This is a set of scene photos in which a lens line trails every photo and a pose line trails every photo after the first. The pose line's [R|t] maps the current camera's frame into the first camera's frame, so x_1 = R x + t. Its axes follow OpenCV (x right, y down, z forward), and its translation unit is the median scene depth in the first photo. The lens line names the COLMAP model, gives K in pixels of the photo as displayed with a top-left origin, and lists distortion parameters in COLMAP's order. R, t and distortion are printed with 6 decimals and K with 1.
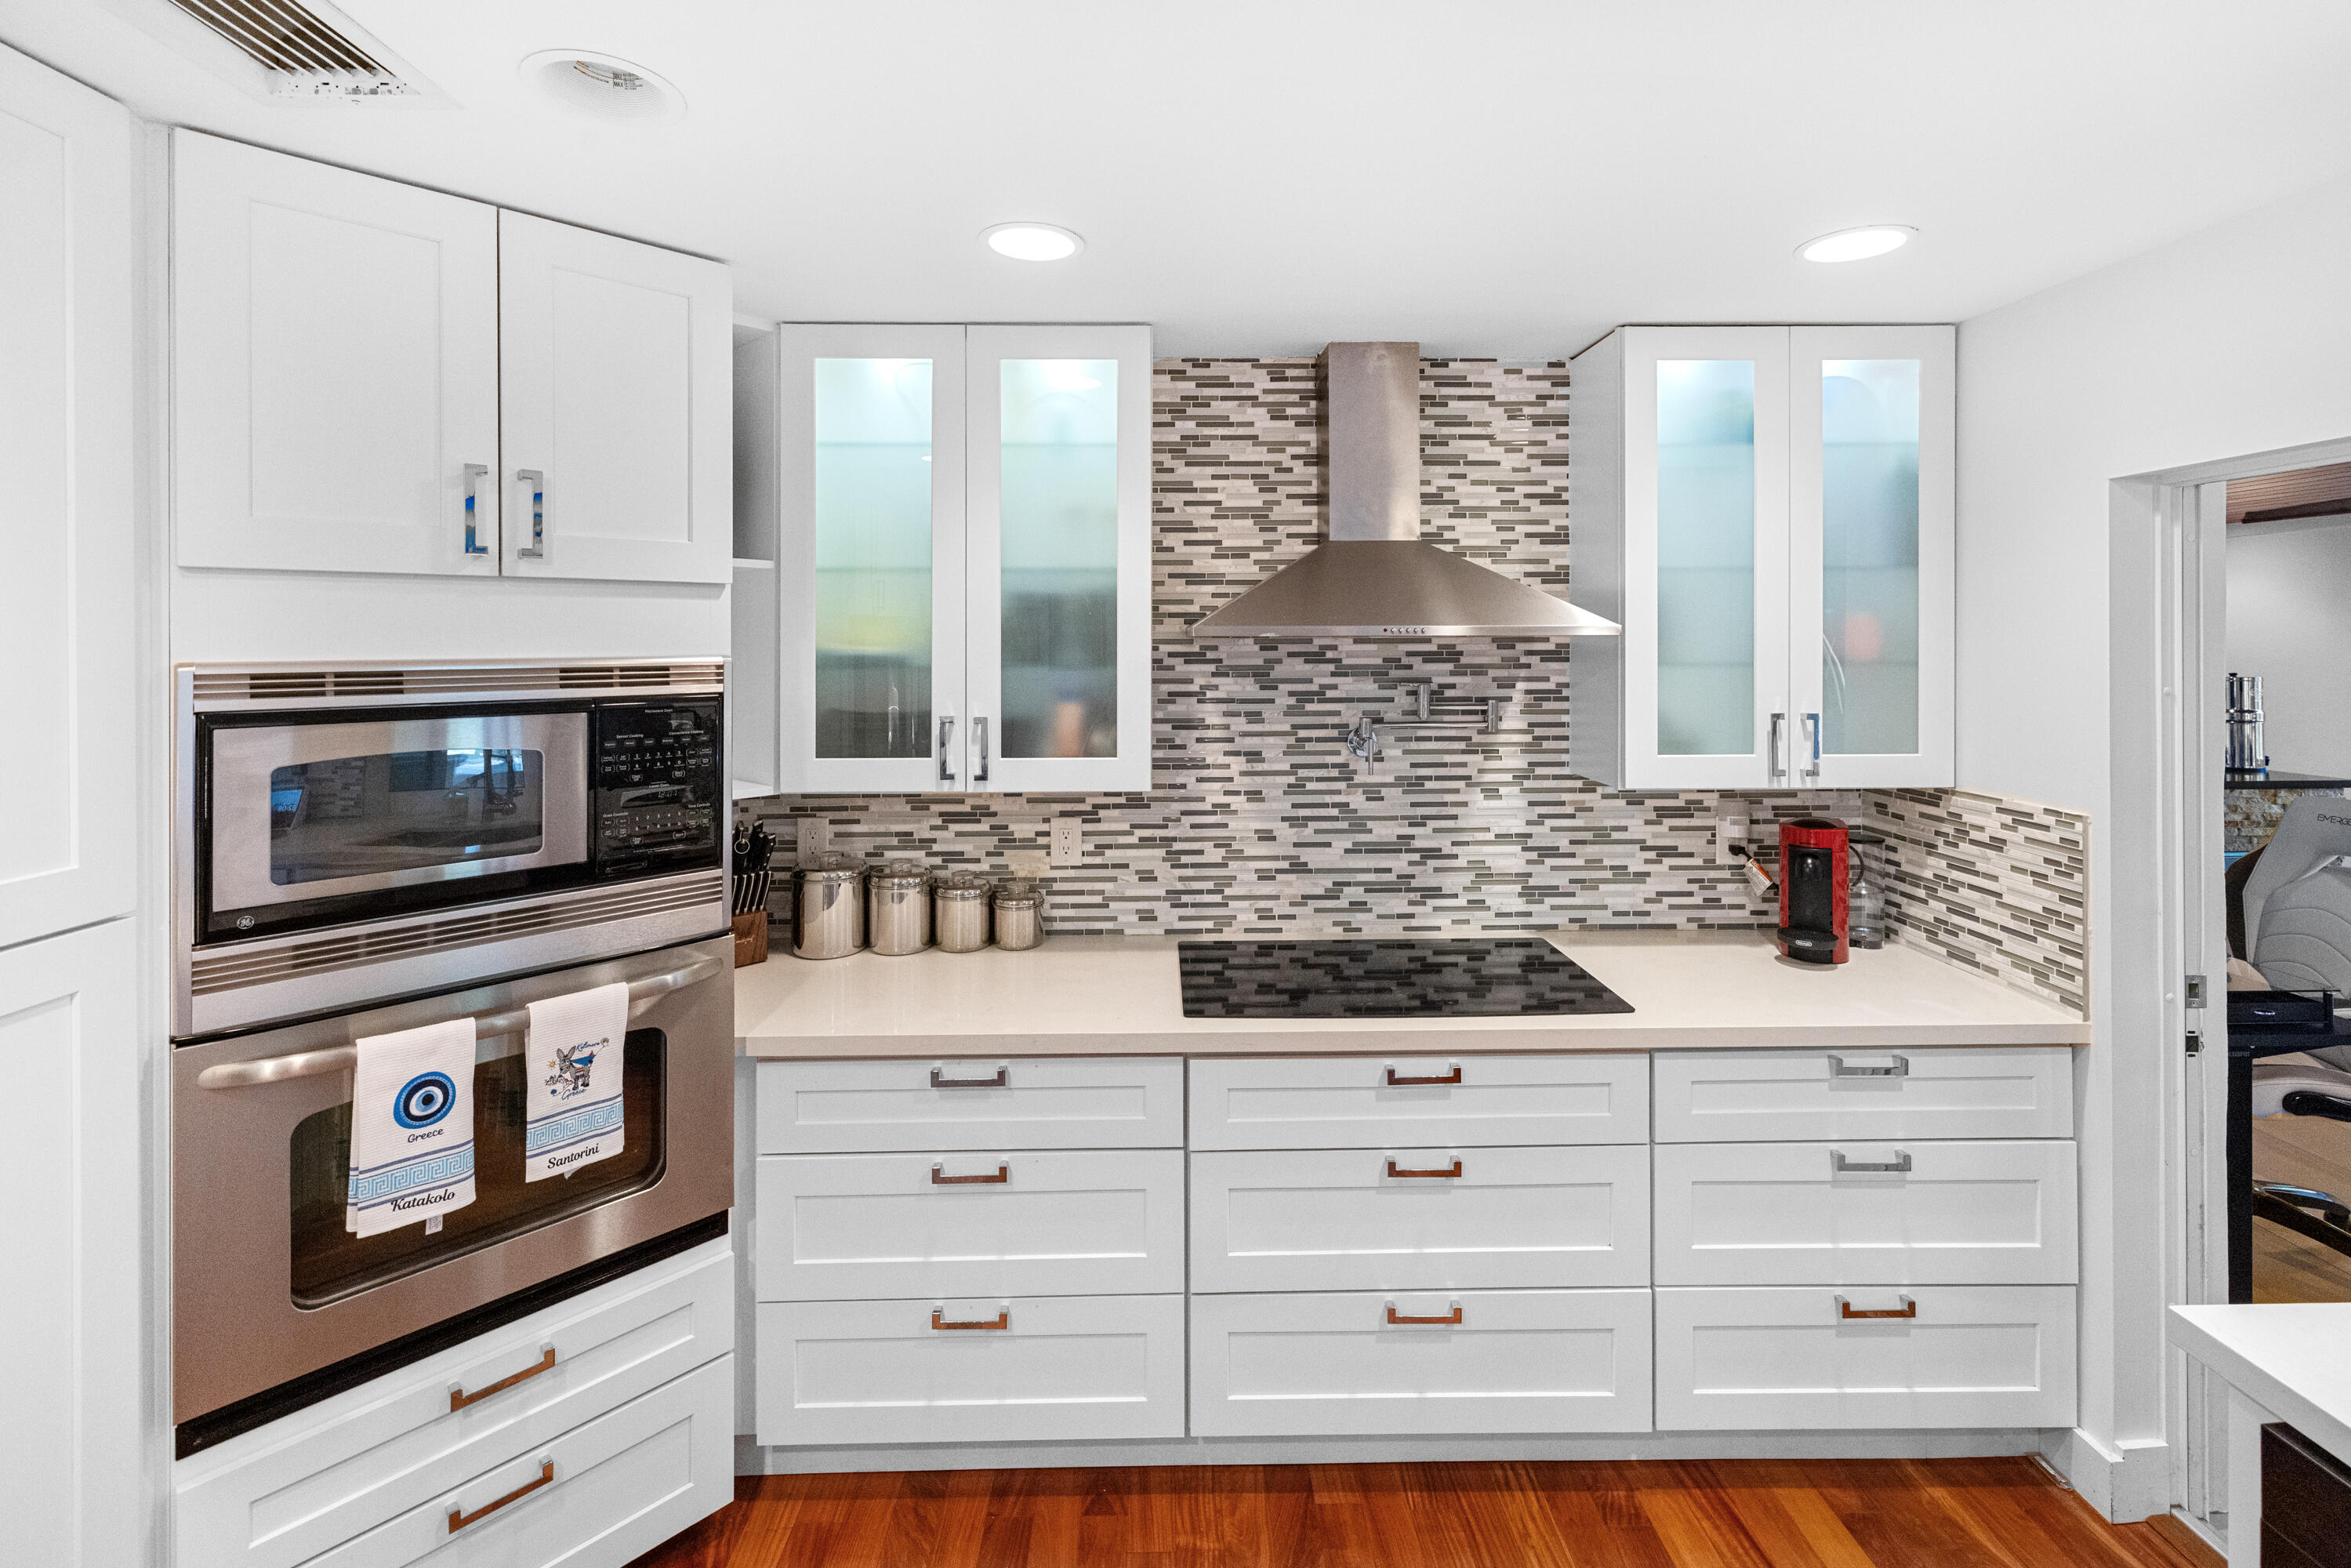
lens RADIAL K [[1024.8, 0, 1173.3], [0, 1024.8, 627.2], [0, 0, 1]] dist [-0.001675, 0.000386]
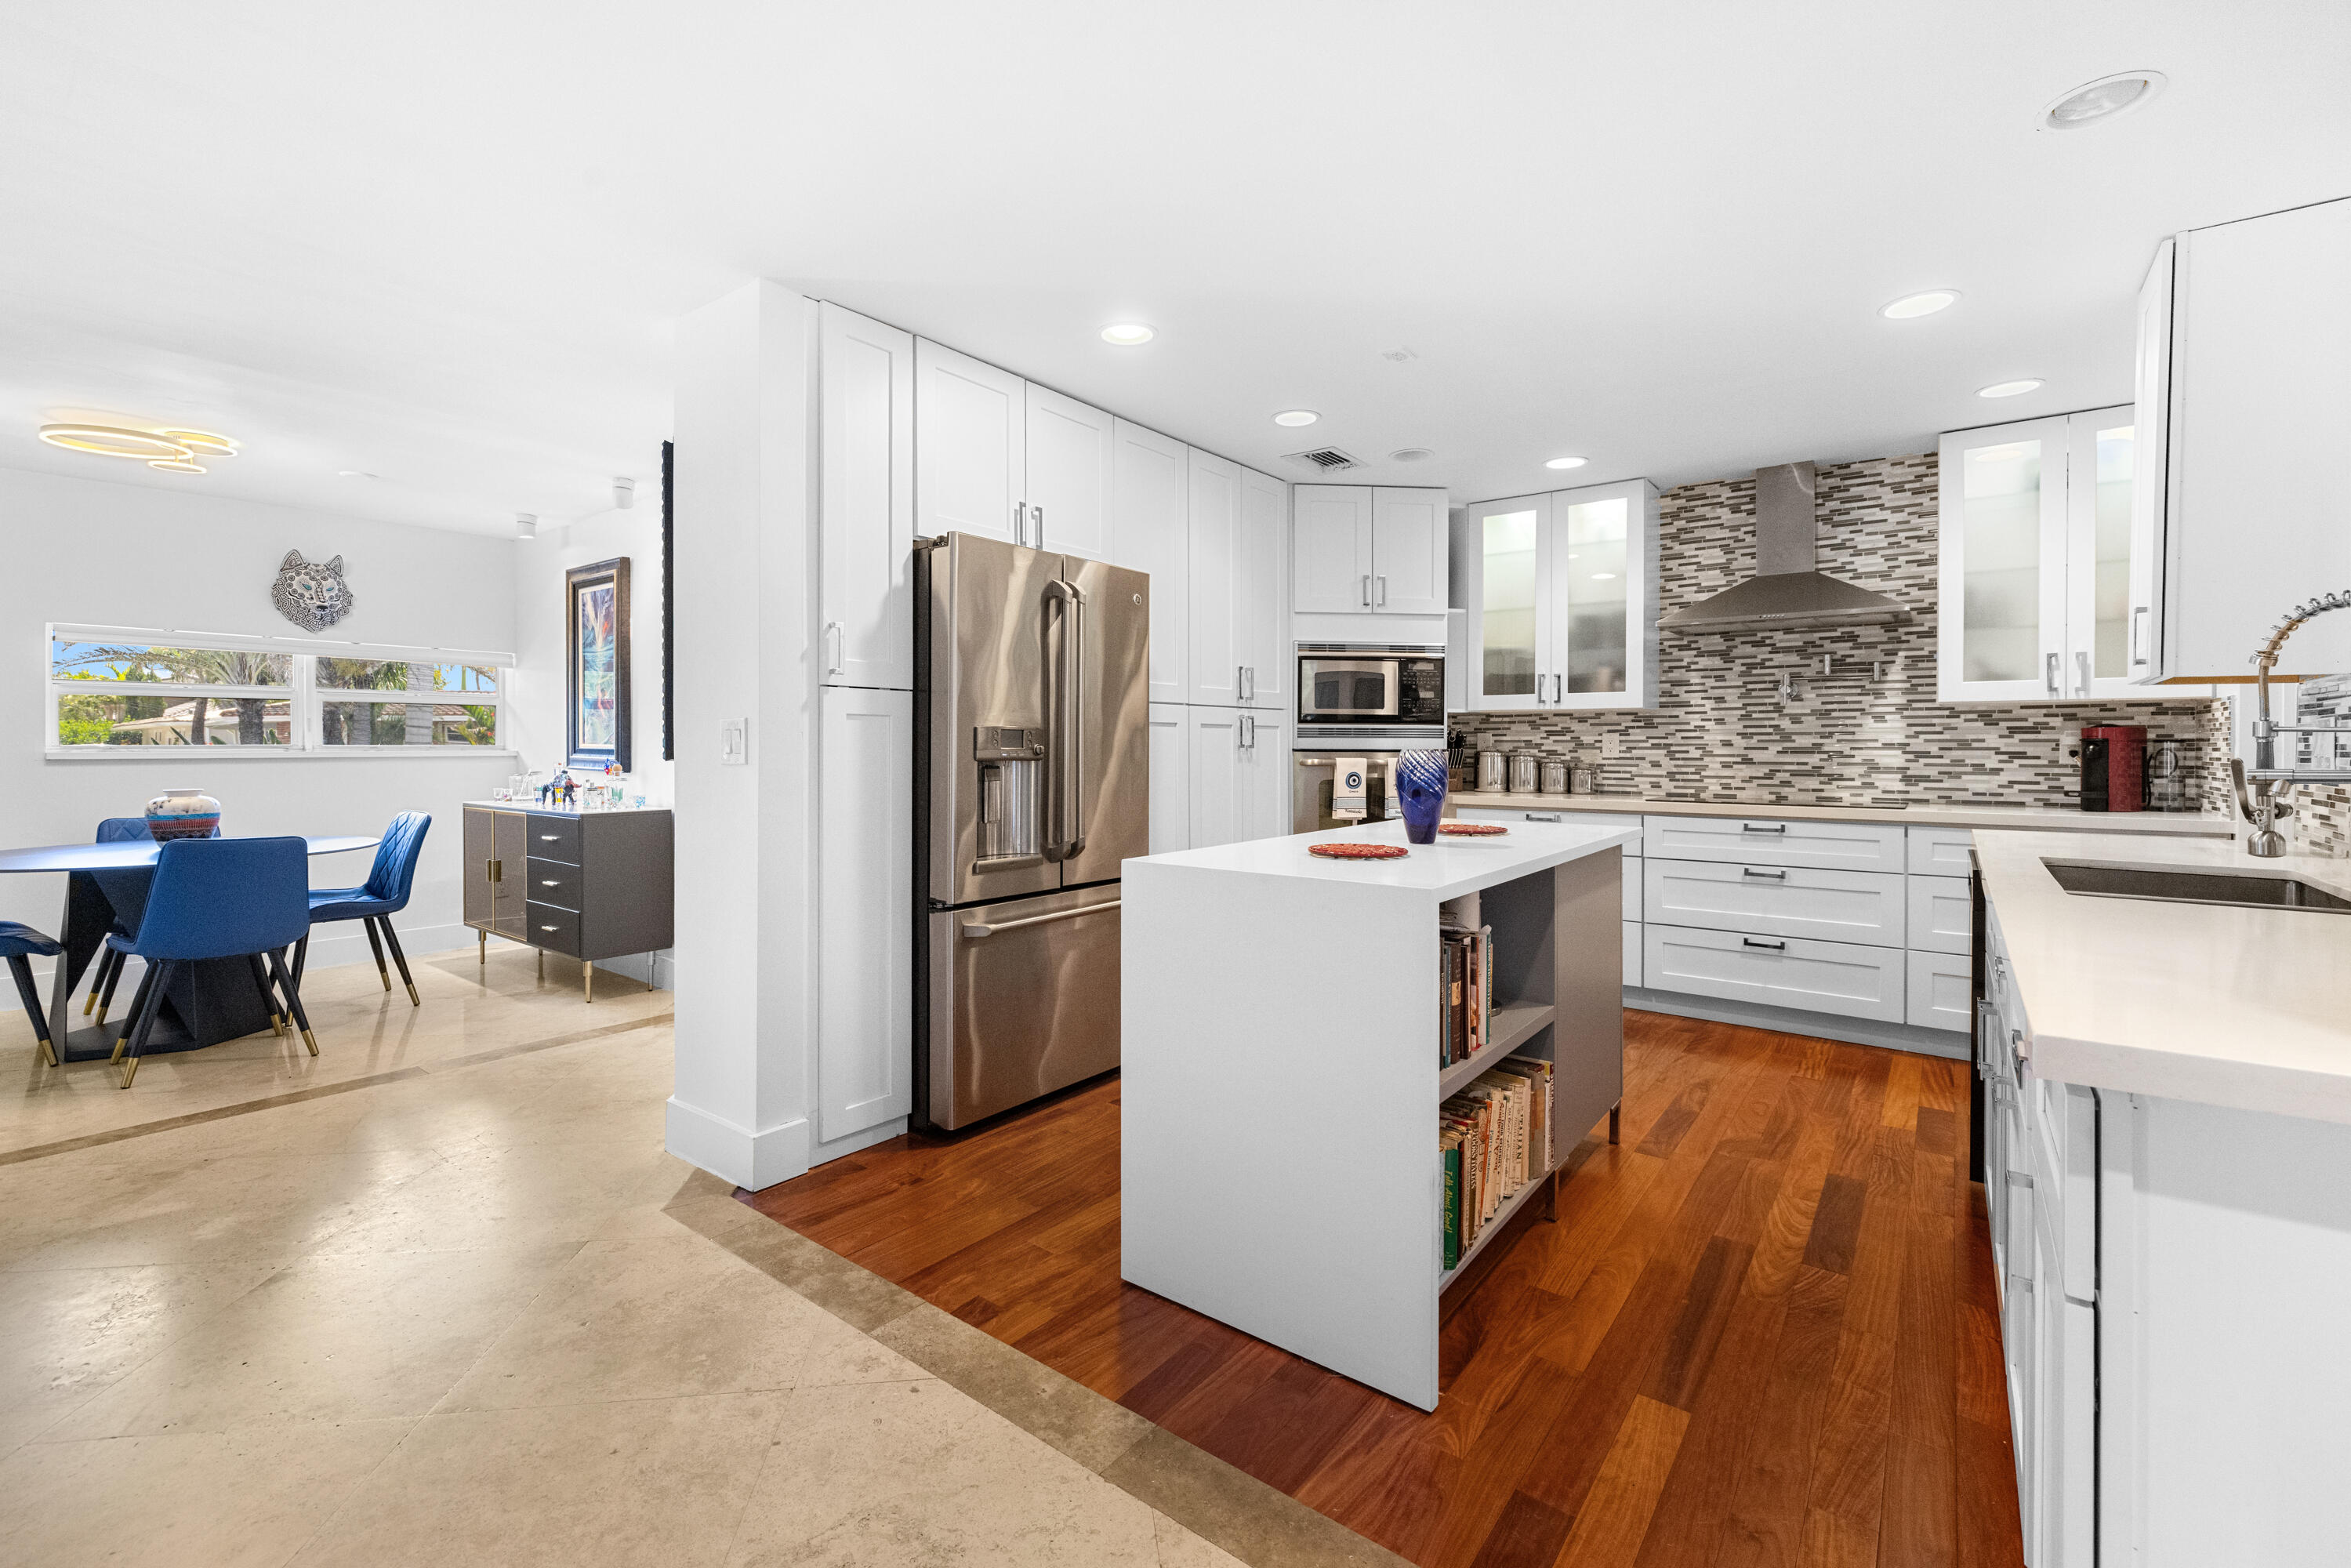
lens RADIAL K [[1006.9, 0, 1166.5], [0, 1006.9, 760.4], [0, 0, 1]] dist [0.000155, 0.000207]
pose [[0.776435, 0.013632, -0.630050, 0.498105], [0.000064, 0.999764, 0.021709, 0.218069], [0.630197, -0.016896, 0.776251, -1.139967]]
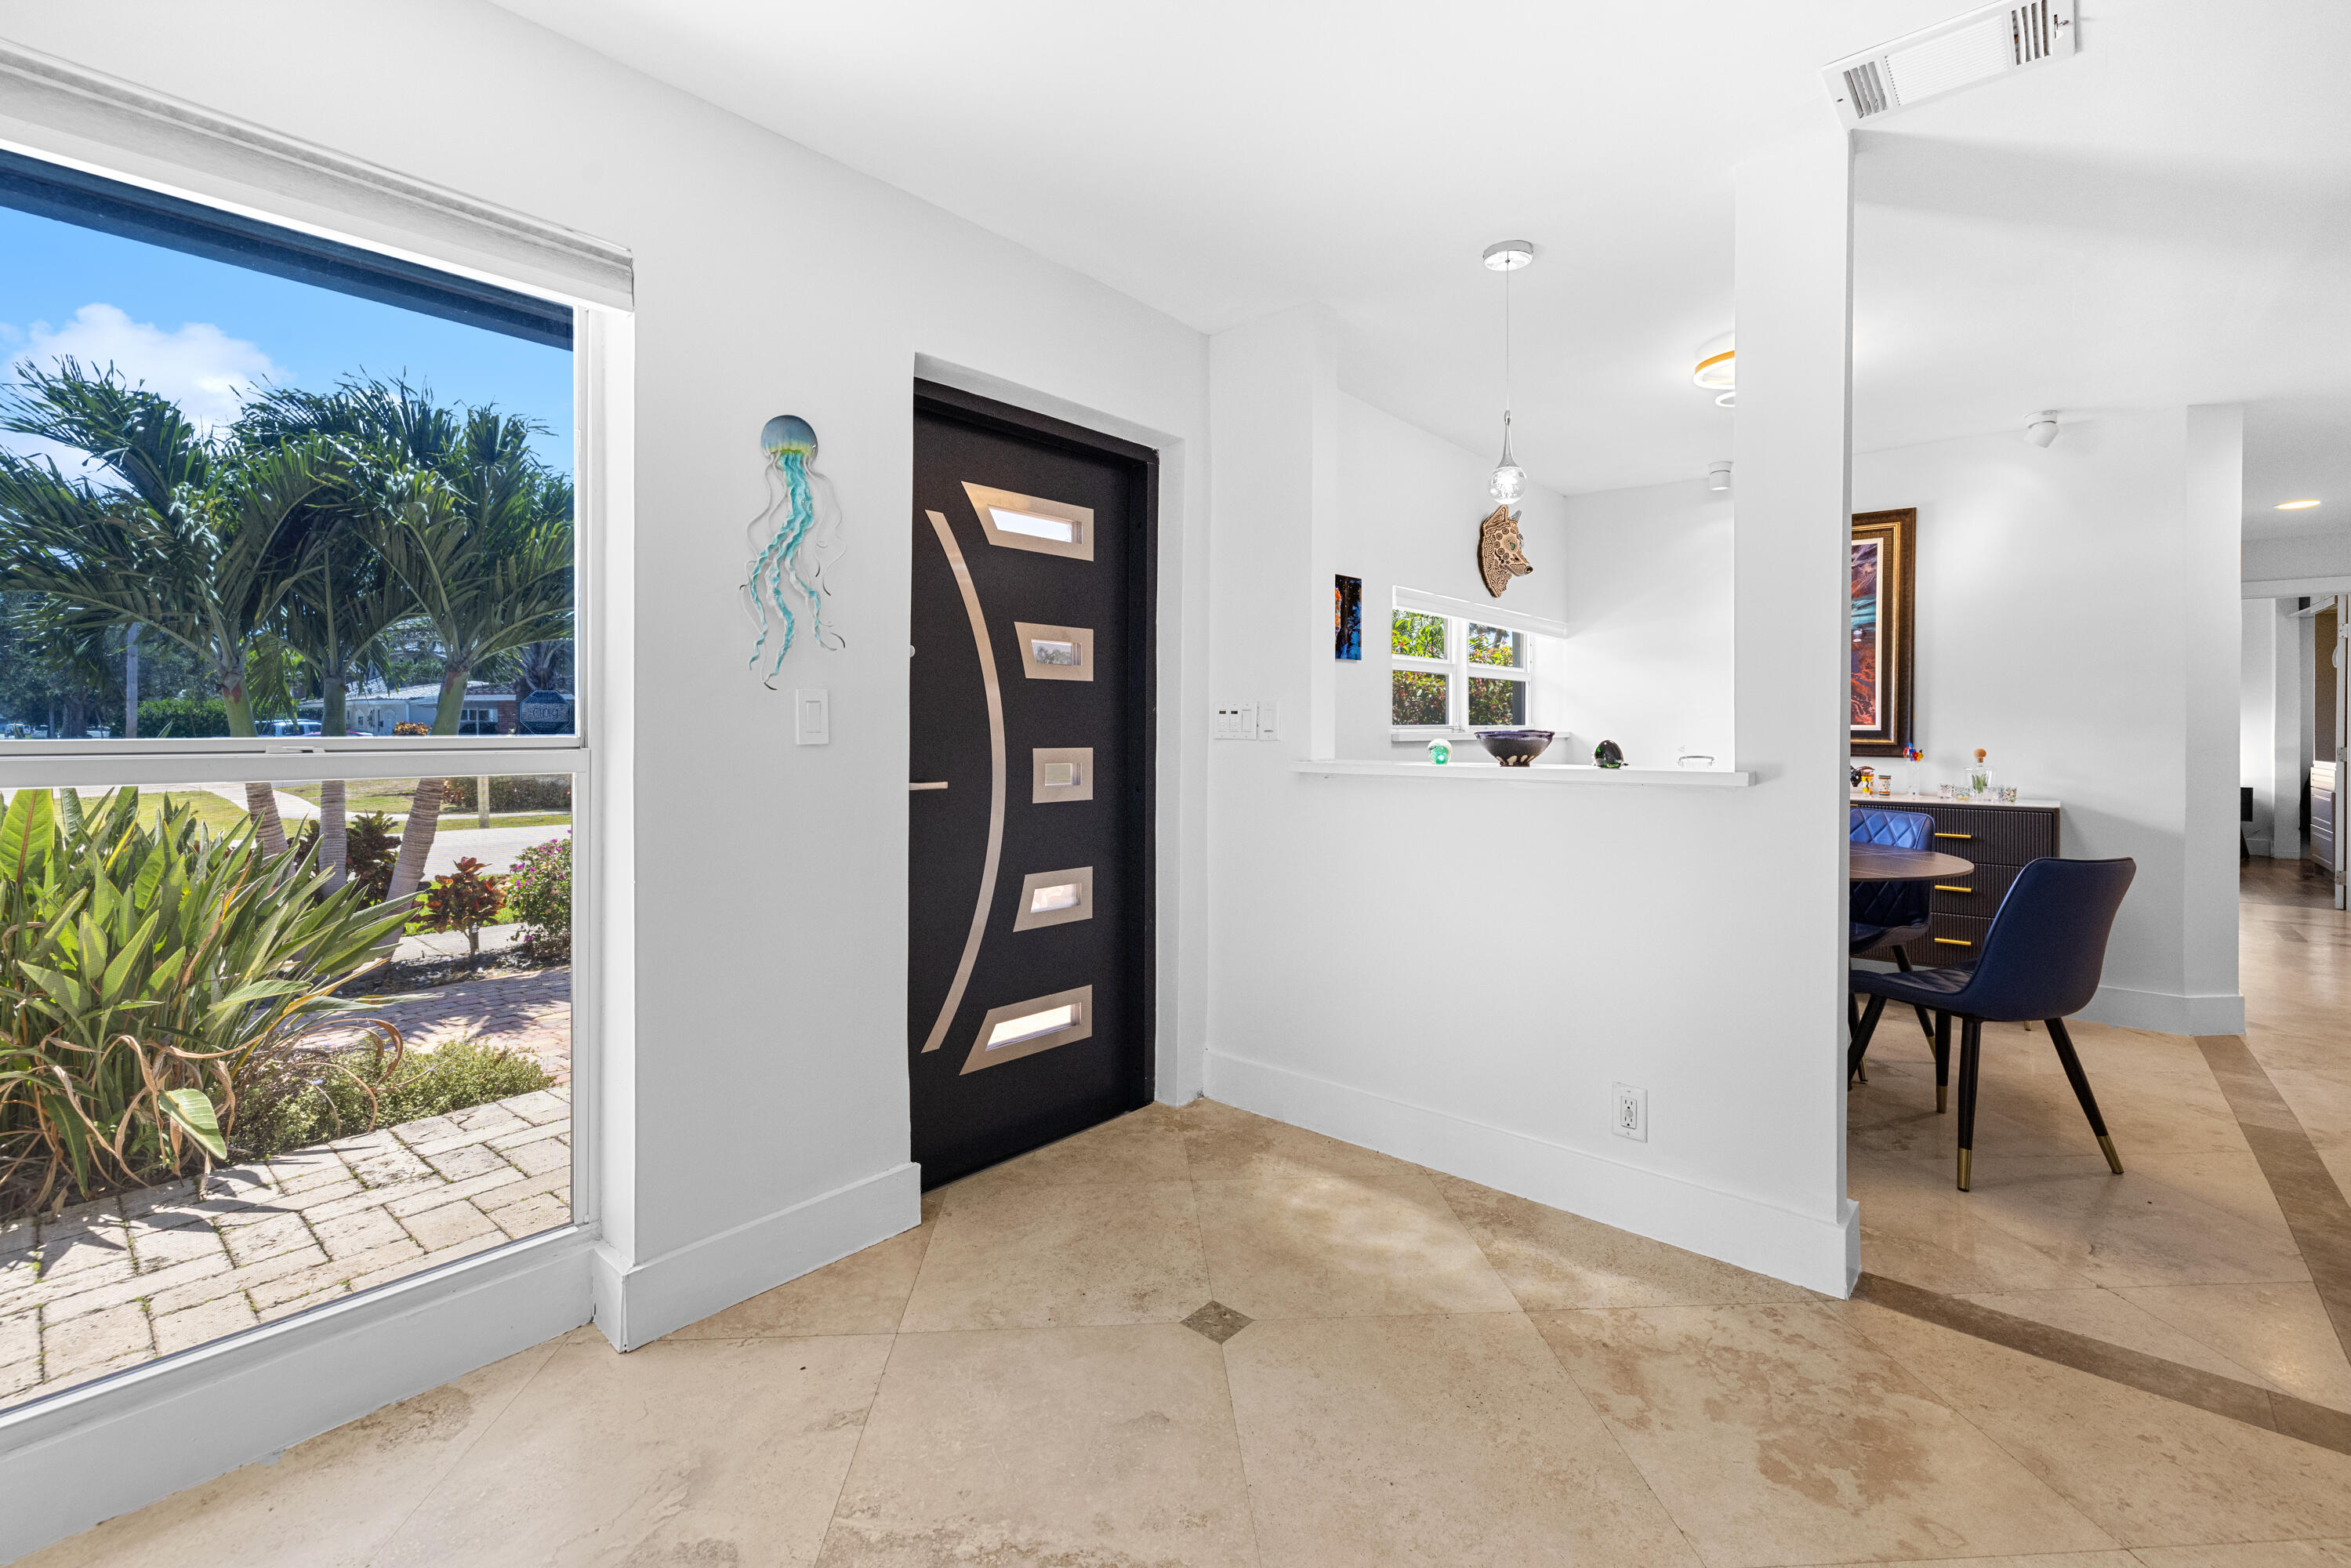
lens RADIAL K [[1006.9, 0, 1162.7], [0, 1006.9, 727.6], [0, 0, 1]] dist [0.000155, 0.000207]
pose [[0.739033, 0.008407, -0.673617, -1.527637], [-0.002203, 0.999947, 0.010063, 0.218380], [0.673666, -0.005953, 0.739012, -2.501709]]
